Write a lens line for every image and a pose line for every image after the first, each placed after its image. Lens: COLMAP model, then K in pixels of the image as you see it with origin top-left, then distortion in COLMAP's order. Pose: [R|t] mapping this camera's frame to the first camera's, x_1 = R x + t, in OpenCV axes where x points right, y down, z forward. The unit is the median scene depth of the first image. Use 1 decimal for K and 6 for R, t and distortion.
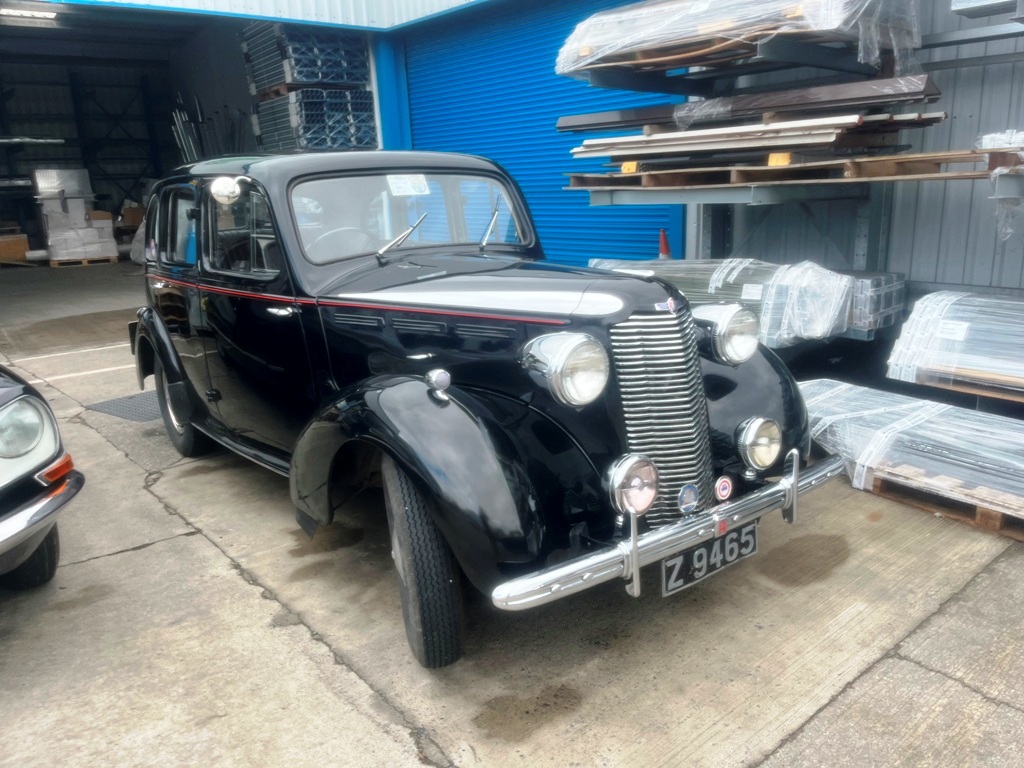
lens RADIAL K [[780.5, 0, 504.9], [0, 780.5, 384.9], [0, 0, 1]] dist [0.079604, -0.103117]
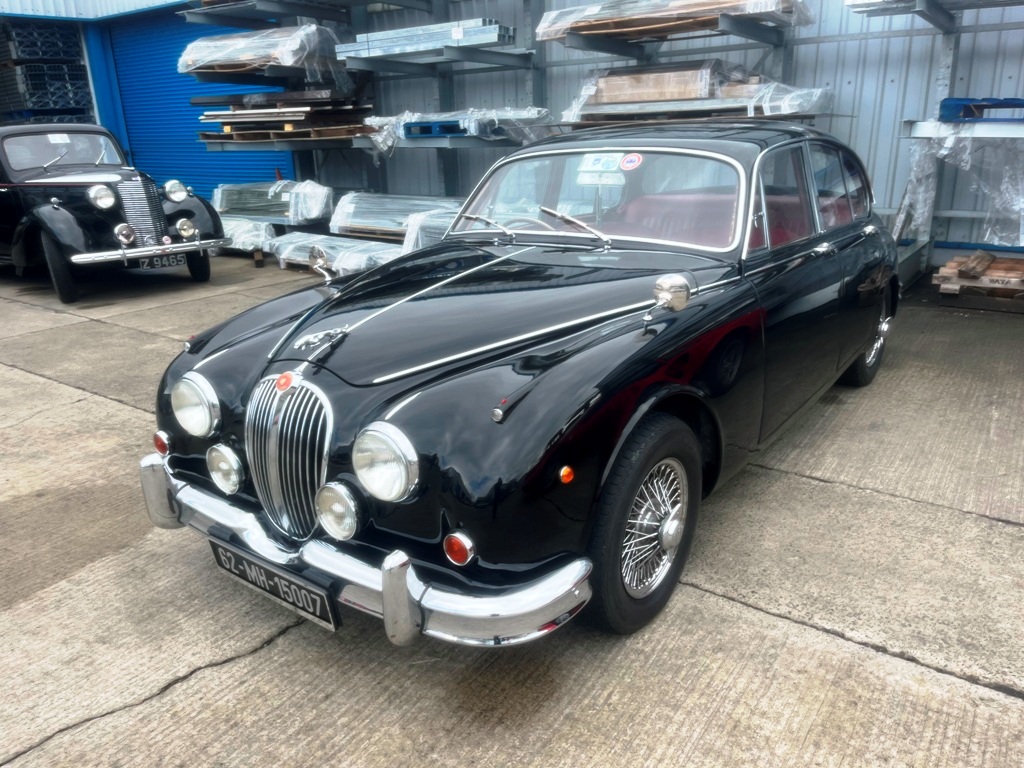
lens RADIAL K [[780.5, 0, 507.1], [0, 780.5, 389.7], [0, 0, 1]] dist [0.079604, -0.103117]
pose [[0.968442, -0.071384, 0.238798, 0.163229], [0.057216, 0.996194, 0.065752, 0.121948], [-0.242583, -0.050013, 0.968841, -0.487140]]
